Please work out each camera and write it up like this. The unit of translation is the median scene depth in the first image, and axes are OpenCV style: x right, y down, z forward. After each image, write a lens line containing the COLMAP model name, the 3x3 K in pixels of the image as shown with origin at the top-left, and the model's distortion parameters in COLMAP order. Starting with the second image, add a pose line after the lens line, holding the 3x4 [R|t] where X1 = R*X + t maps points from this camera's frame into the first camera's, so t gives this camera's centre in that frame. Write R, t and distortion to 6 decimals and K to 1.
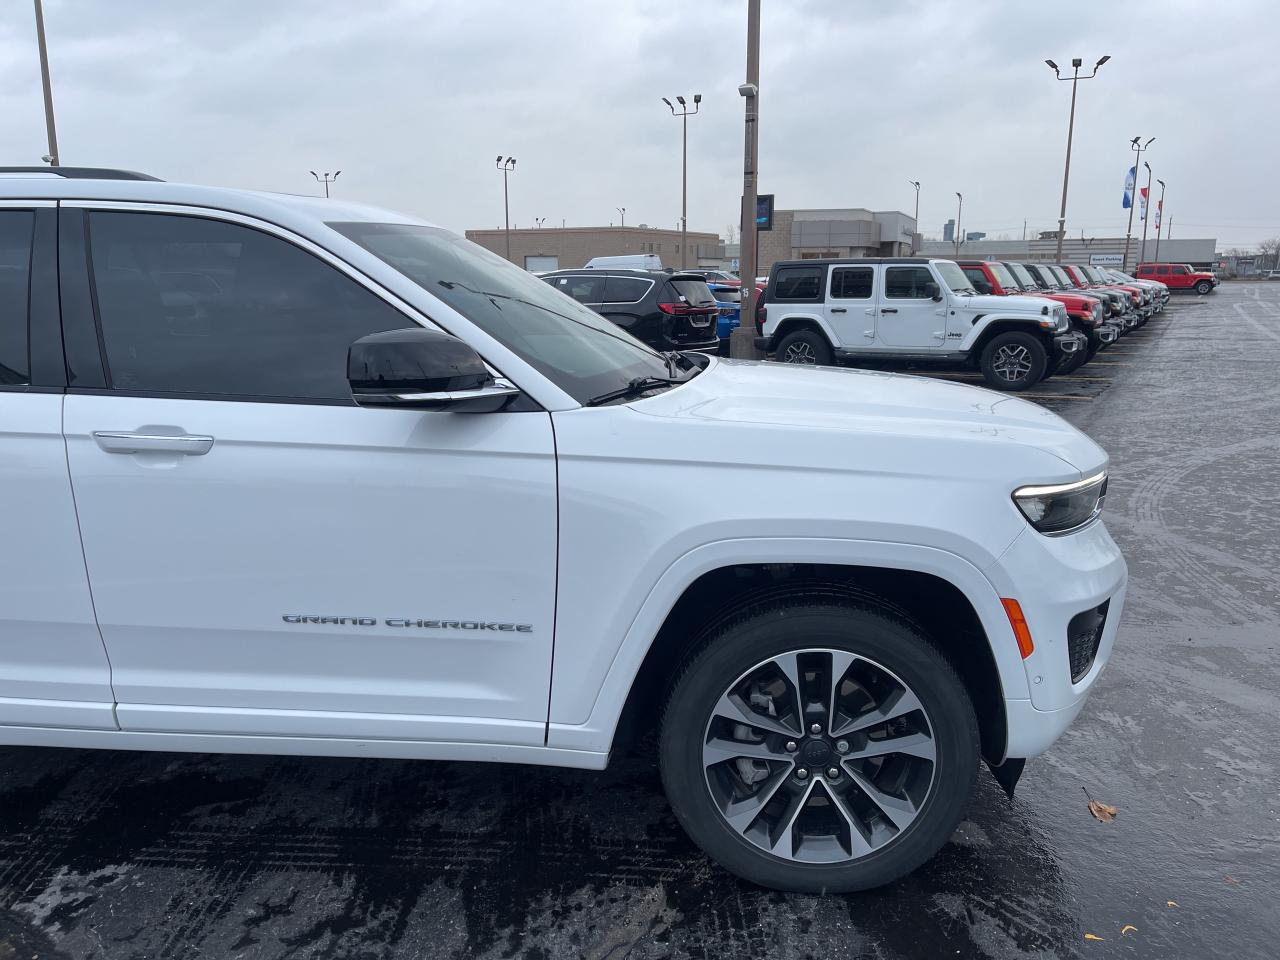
lens RADIAL K [[961.4, 0, 644.4], [0, 961.4, 483.5], [0, 0, 1]] dist [0.054703, -0.061949]
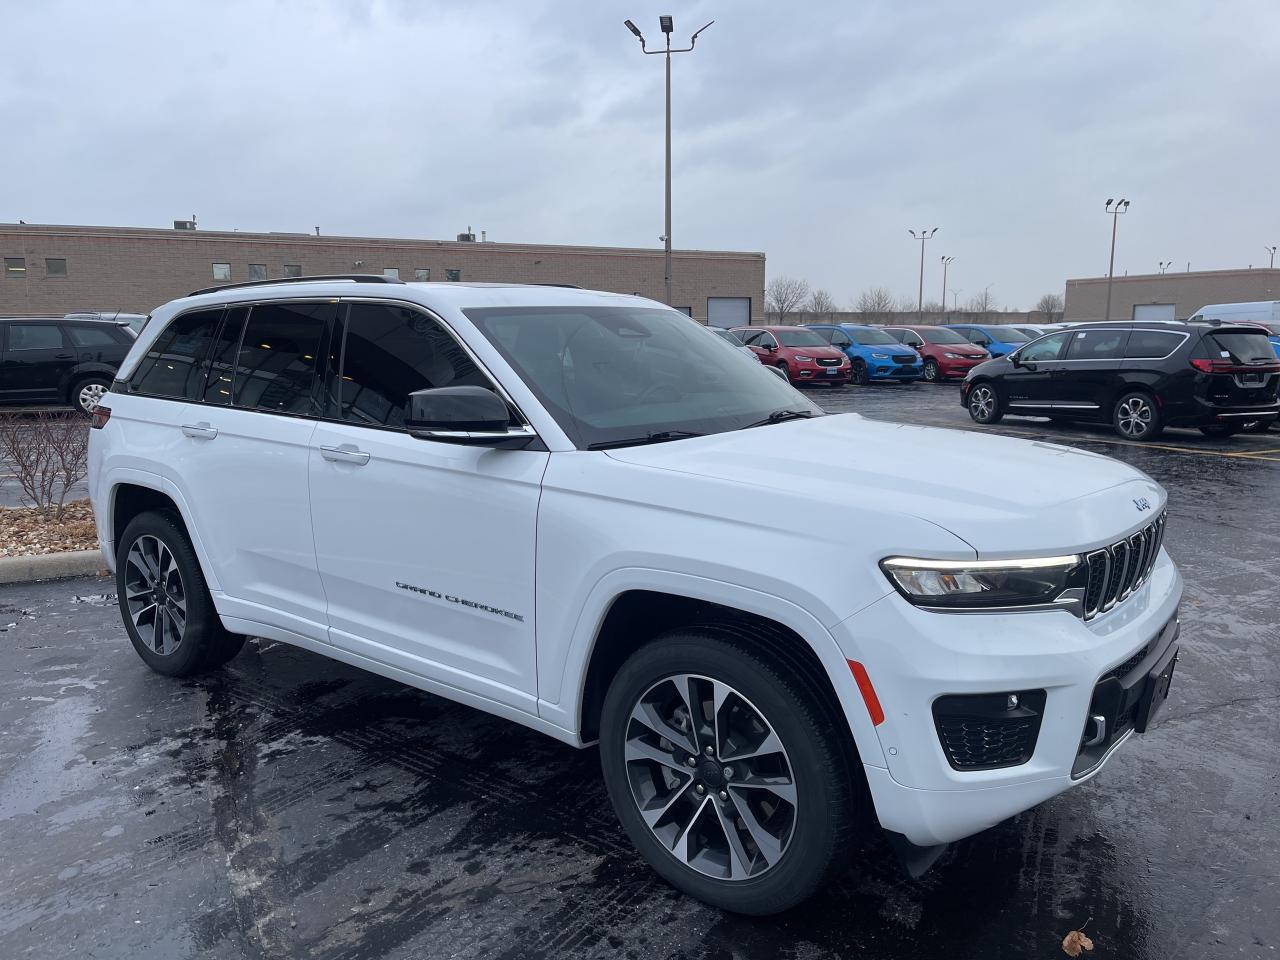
lens RADIAL K [[961.4, 0, 631.7], [0, 961.4, 479.3], [0, 0, 1]] dist [0.054703, -0.061949]
pose [[0.822214, 0.081540, -0.563307, 0.696114], [-0.113354, 0.993318, -0.021668, -0.022418], [0.557776, 0.081669, 0.825964, 0.004796]]
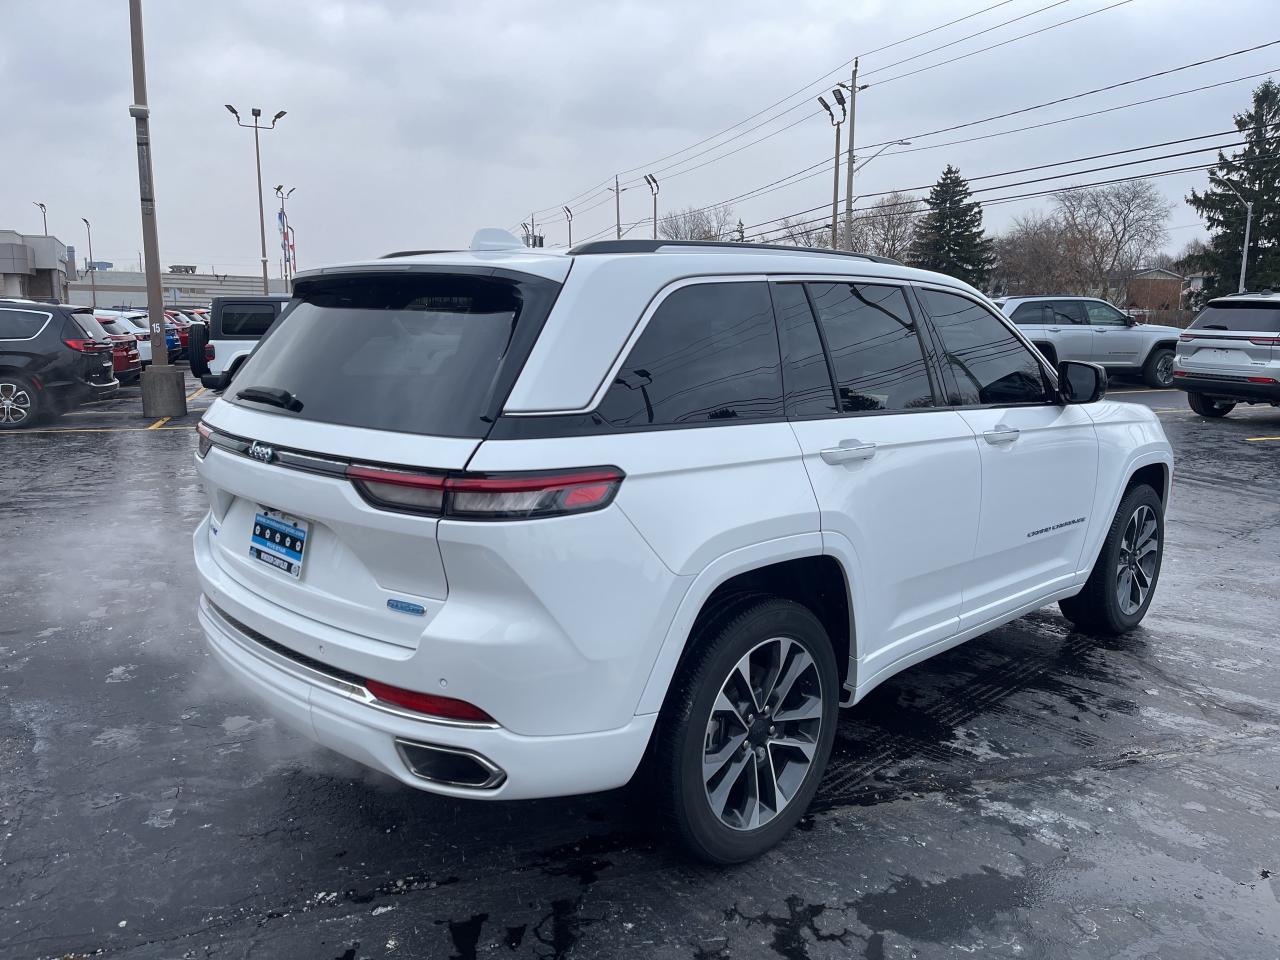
lens RADIAL K [[961.4, 0, 630.6], [0, 961.4, 488.0], [0, 0, 1]] dist [0.054703, -0.061949]
pose [[0.666068, -0.118346, 0.736442, -2.049785], [0.139863, 0.989636, 0.032537, -0.094402], [-0.732661, 0.081329, 0.675717, 0.360558]]
